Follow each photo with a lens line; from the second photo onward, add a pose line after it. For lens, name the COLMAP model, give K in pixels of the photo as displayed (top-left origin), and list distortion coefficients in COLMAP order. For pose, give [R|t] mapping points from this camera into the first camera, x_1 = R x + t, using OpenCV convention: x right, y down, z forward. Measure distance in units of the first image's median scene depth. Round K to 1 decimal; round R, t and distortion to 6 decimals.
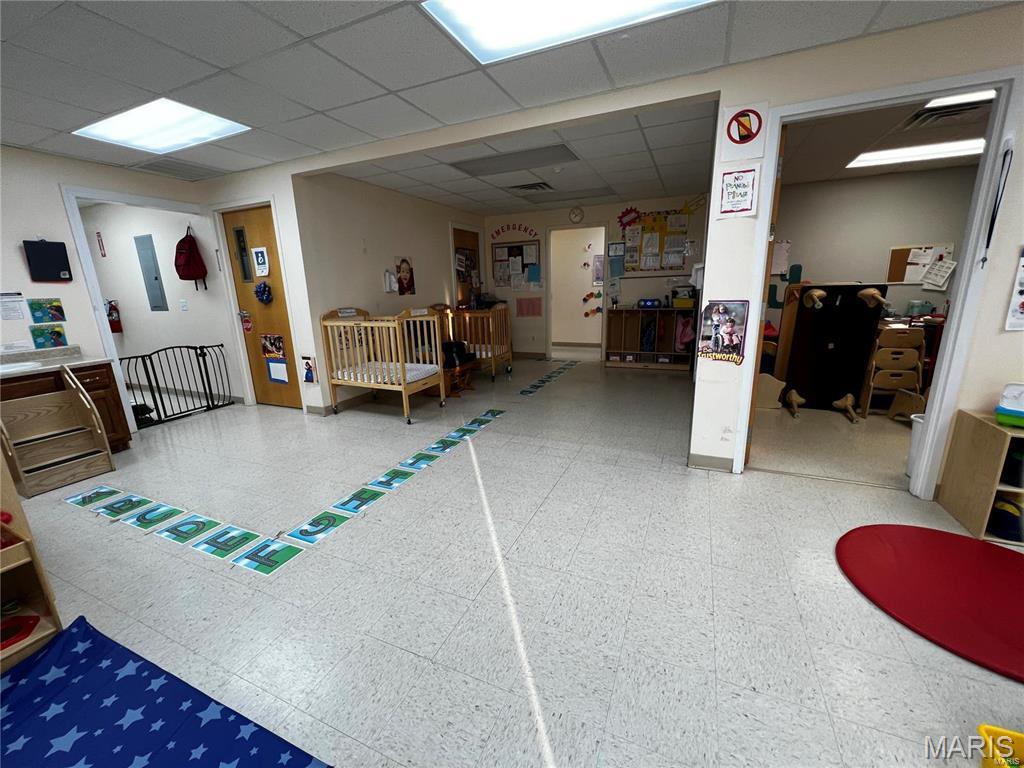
lens RADIAL K [[409.0, 0, 511.9], [0, 409.0, 387.1], [0, 0, 1]] dist [-0.002161, 0.000339]
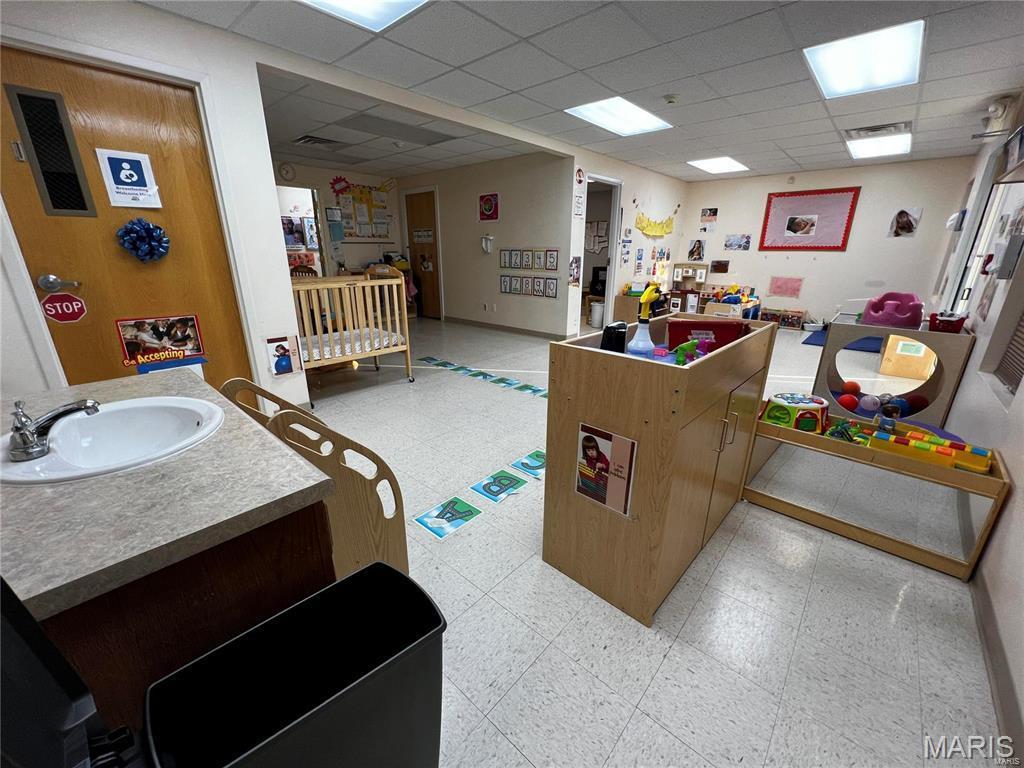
lens RADIAL K [[409.0, 0, 511.9], [0, 409.0, 387.1], [0, 0, 1]] dist [-0.002161, 0.000339]
pose [[0.306699, -0.273563, 0.911646, -1.035703], [0.217427, 0.952617, 0.212710, -0.055115], [-0.926640, 0.132979, 0.351646, 0.393311]]
